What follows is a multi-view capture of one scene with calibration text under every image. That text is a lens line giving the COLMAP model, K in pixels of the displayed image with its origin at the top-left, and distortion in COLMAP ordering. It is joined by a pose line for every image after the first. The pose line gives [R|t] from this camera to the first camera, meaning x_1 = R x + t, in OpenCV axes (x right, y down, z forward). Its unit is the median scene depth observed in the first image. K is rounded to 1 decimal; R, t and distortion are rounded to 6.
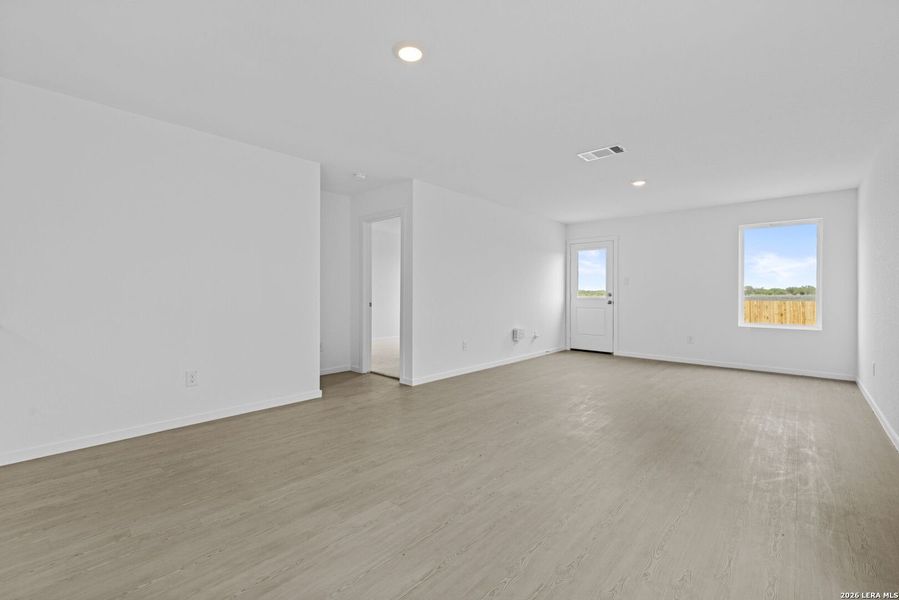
lens RADIAL K [[378.8, 0, 446.5], [0, 378.8, 291.4], [0, 0, 1]] dist [-0.001083, -0.000048]
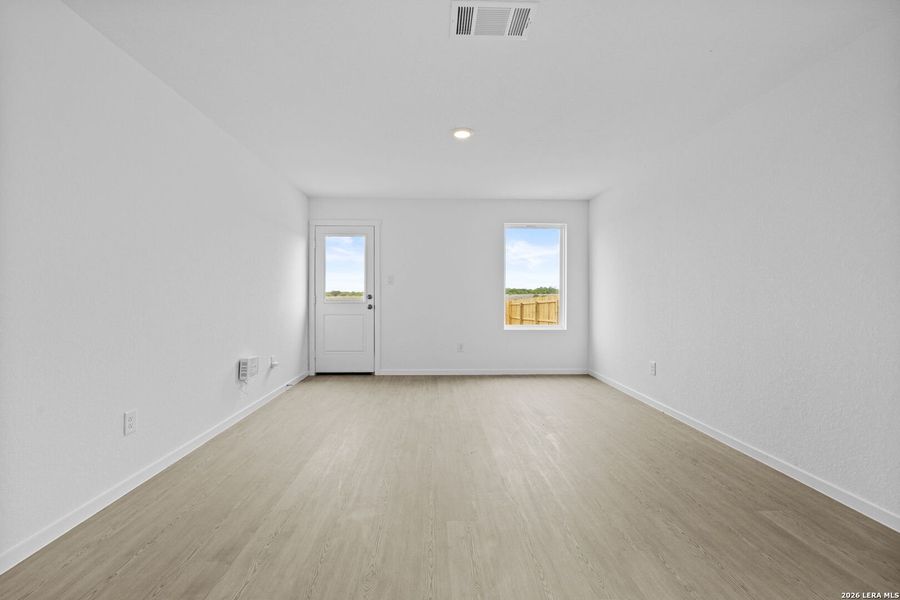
lens RADIAL K [[381.0, 0, 450.0], [0, 381.0, 300.0], [0, 0, 1]] dist [-0.000618, -0.000020]
pose [[0.718629, -0.005174, 0.695375, 0.013979], [-0.002327, 0.999949, 0.009845, 0.007325], [-0.695390, -0.008693, 0.718580, 0.338736]]
